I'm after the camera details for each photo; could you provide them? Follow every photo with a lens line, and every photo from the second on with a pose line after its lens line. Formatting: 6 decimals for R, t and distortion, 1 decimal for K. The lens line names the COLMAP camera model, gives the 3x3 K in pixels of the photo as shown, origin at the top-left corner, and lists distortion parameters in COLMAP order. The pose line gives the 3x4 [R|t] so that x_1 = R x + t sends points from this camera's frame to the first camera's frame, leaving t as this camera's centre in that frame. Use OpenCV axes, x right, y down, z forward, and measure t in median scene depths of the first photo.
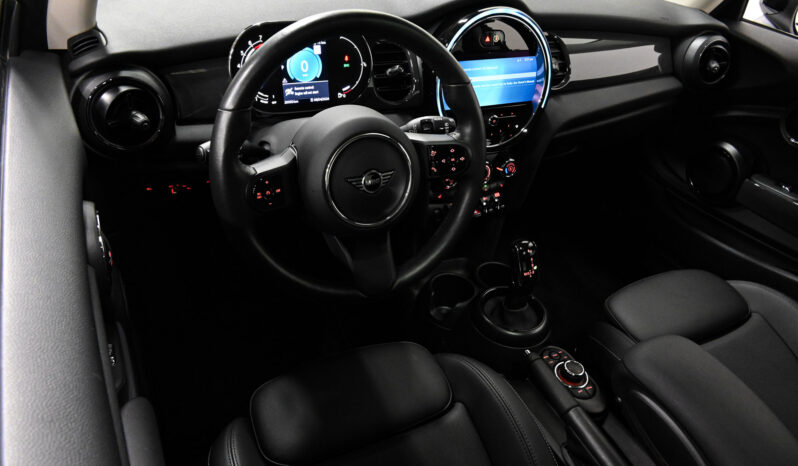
lens RADIAL K [[597.4, 0, 399.0], [0, 597.4, 233.0], [0, 0, 1]] dist [-0.002285, -0.007090]
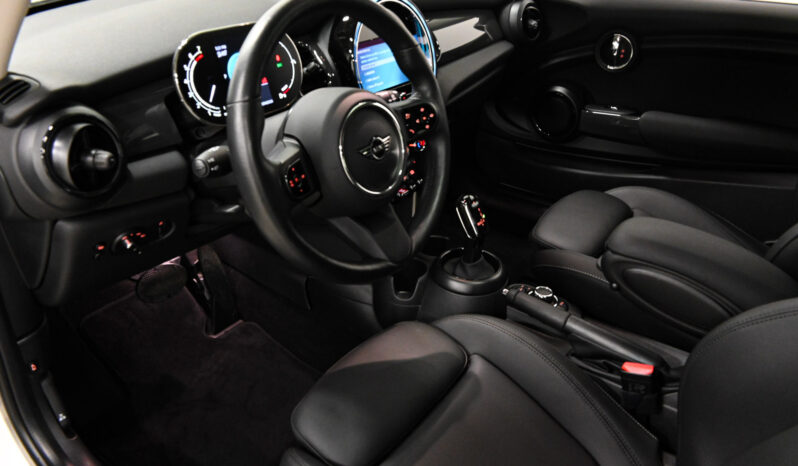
lens RADIAL K [[597.4, 0, 399.0], [0, 597.4, 233.0], [0, 0, 1]] dist [-0.002285, -0.007090]
pose [[0.893475, -0.300210, 0.334030, -0.326475], [0.324951, 0.945532, -0.019392, 0.067642], [-0.310014, 0.125870, 0.942363, 0.036637]]
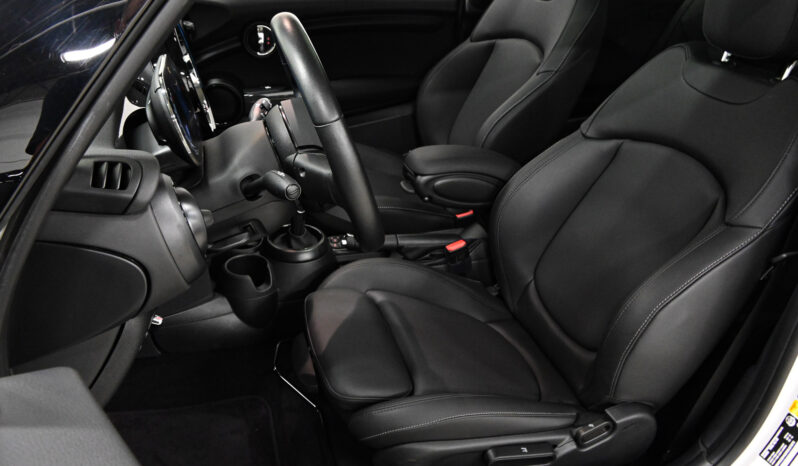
lens RADIAL K [[597.4, 0, 399.0], [0, 597.4, 233.0], [0, 0, 1]] dist [-0.002285, -0.007090]
pose [[0.167835, -0.562392, 0.809658, -0.942644], [0.544171, 0.737695, 0.399604, -0.321419], [-0.822015, 0.373525, 0.429849, 0.387448]]
